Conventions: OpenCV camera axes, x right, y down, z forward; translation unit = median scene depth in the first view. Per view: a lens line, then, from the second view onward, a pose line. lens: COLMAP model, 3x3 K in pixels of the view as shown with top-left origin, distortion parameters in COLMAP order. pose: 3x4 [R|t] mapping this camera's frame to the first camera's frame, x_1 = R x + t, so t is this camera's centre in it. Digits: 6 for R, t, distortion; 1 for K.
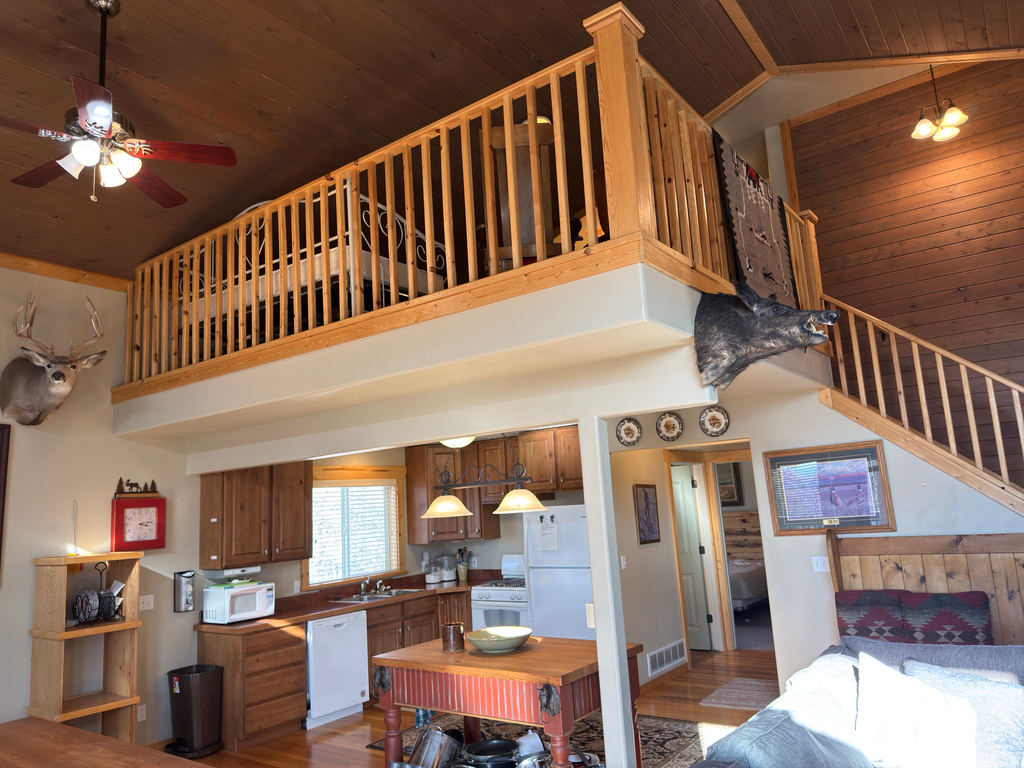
lens RADIAL K [[719.0, 0, 509.1], [0, 719.0, 388.6], [0, 0, 1]] dist [0.062953, -0.095142]
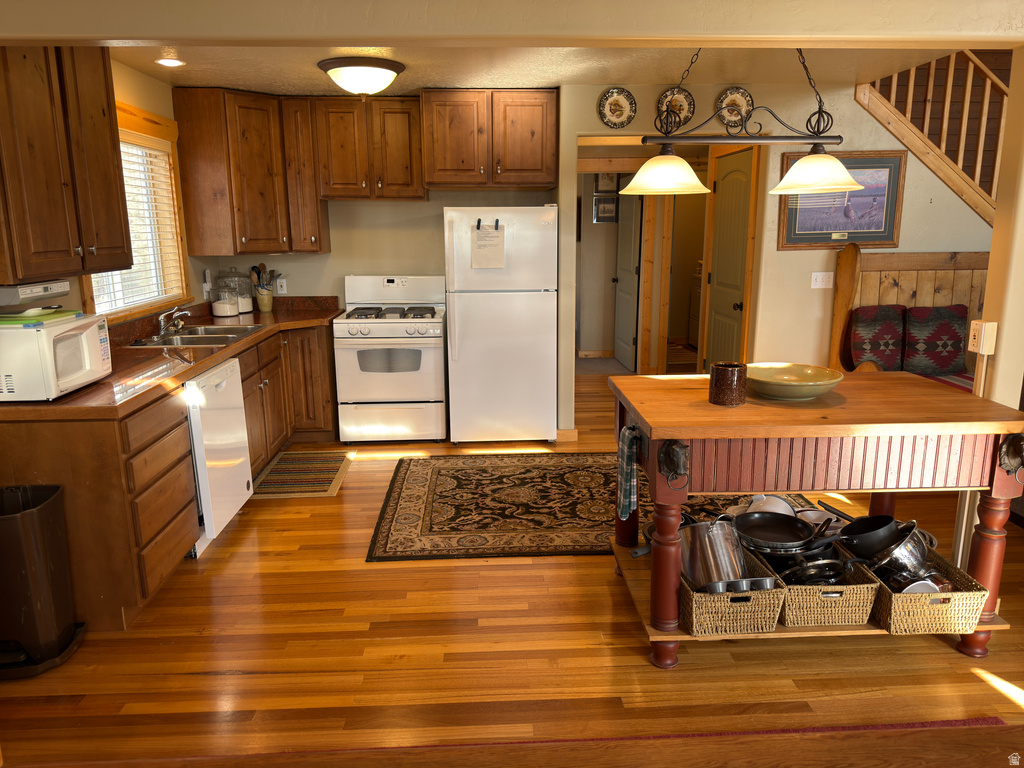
lens RADIAL K [[719.0, 0, 509.1], [0, 719.0, 388.6], [0, 0, 1]] dist [0.062953, -0.095142]
pose [[0.774690, -0.084221, 0.626708, -0.433634], [-0.140550, 0.943365, 0.300513, 0.130795], [-0.616524, -0.320888, 0.718978, 0.466688]]
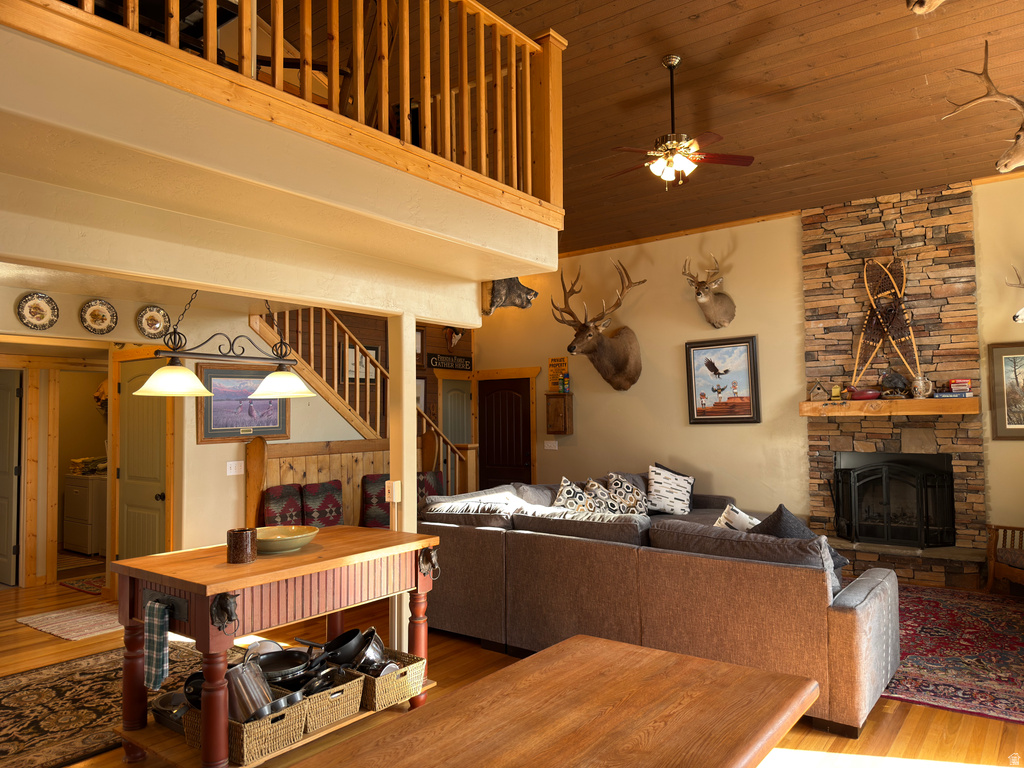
lens RADIAL K [[741.7, 0, 512.0], [0, 741.7, 384.0], [0, 0, 1]] dist [0.073186, -0.053653]
pose [[0.008379, 0.106103, 0.994320, -0.643933], [-0.147959, 0.983541, -0.103706, 0.151846], [-0.988958, -0.146249, 0.023940, 0.506976]]
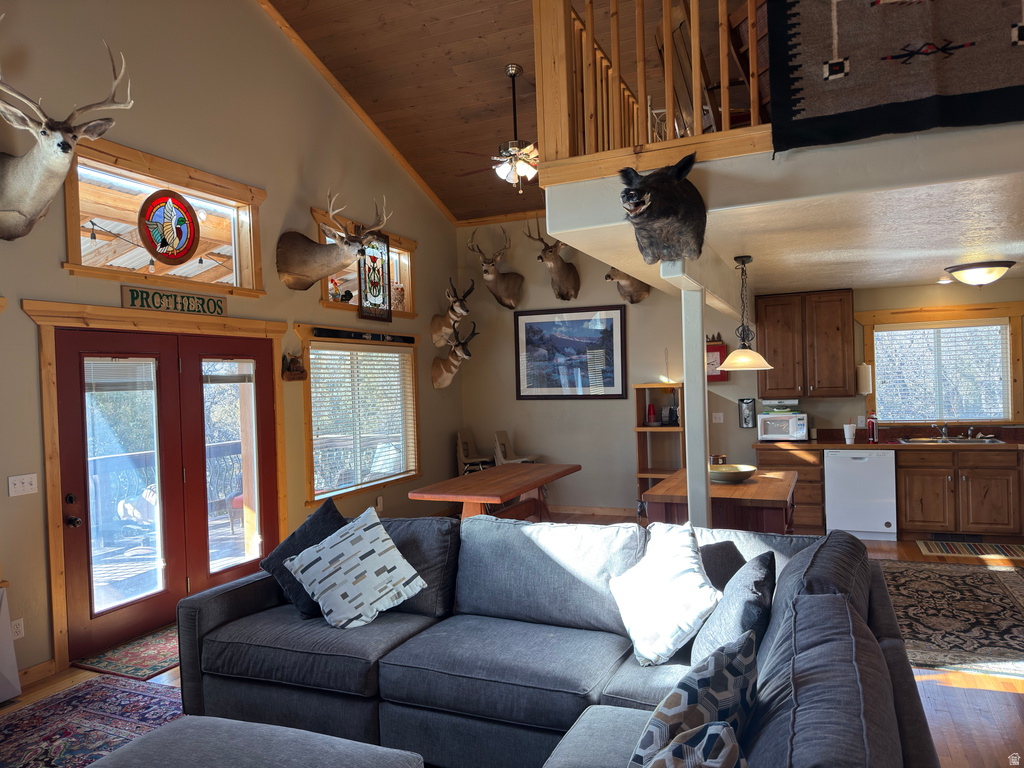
lens RADIAL K [[707.8, 0, 510.8], [0, 707.8, 391.7], [0, 0, 1]] dist [0.116650, -0.145286]
pose [[0.226126, 0.069854, -0.971590, 0.725107], [0.177399, 0.977792, 0.111587, 0.013983], [0.957808, -0.197592, 0.208712, 0.303457]]
